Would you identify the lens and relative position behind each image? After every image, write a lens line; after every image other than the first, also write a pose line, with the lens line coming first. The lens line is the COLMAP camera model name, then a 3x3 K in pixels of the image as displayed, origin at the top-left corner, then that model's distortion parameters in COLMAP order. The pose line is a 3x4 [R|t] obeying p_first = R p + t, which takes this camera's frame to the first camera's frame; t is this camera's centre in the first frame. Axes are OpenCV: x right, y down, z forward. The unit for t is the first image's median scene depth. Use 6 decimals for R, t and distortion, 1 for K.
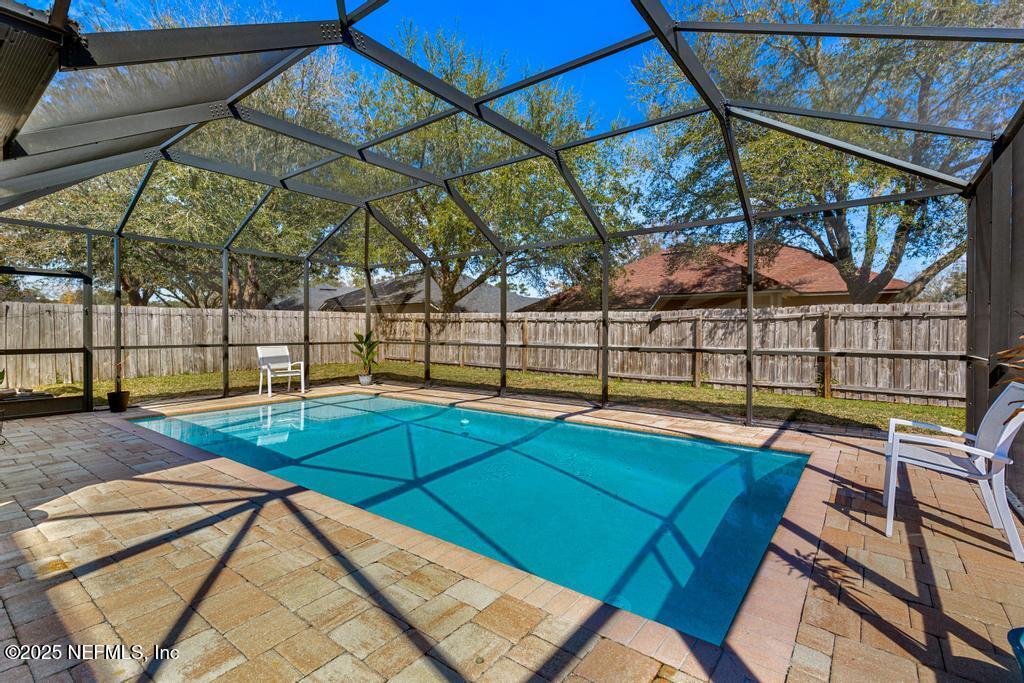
lens RADIAL K [[463.3, 0, 509.1], [0, 463.3, 331.3], [0, 0, 1]] dist [0.002745, -0.000304]
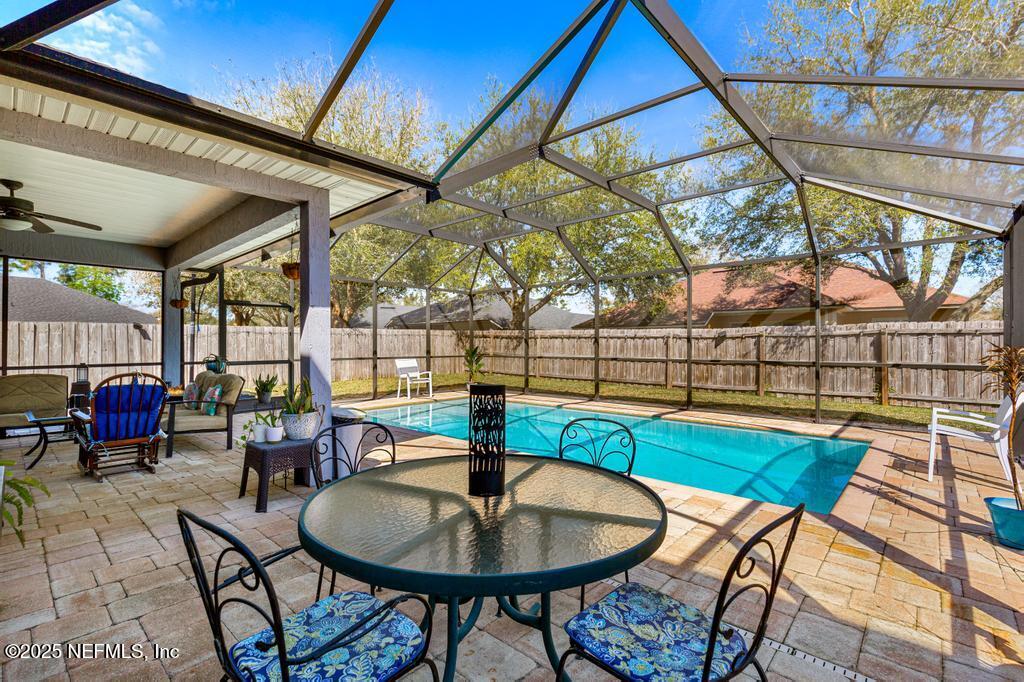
lens RADIAL K [[454.6, 0, 507.9], [0, 454.6, 341.4], [0, 0, 1]] dist [0.001843, 0.000142]
pose [[0.996108, -0.002527, -0.088103, -0.109006], [0.001607, 0.999943, -0.010509, -0.001254], [0.088124, 0.010327, 0.996056, -0.156097]]
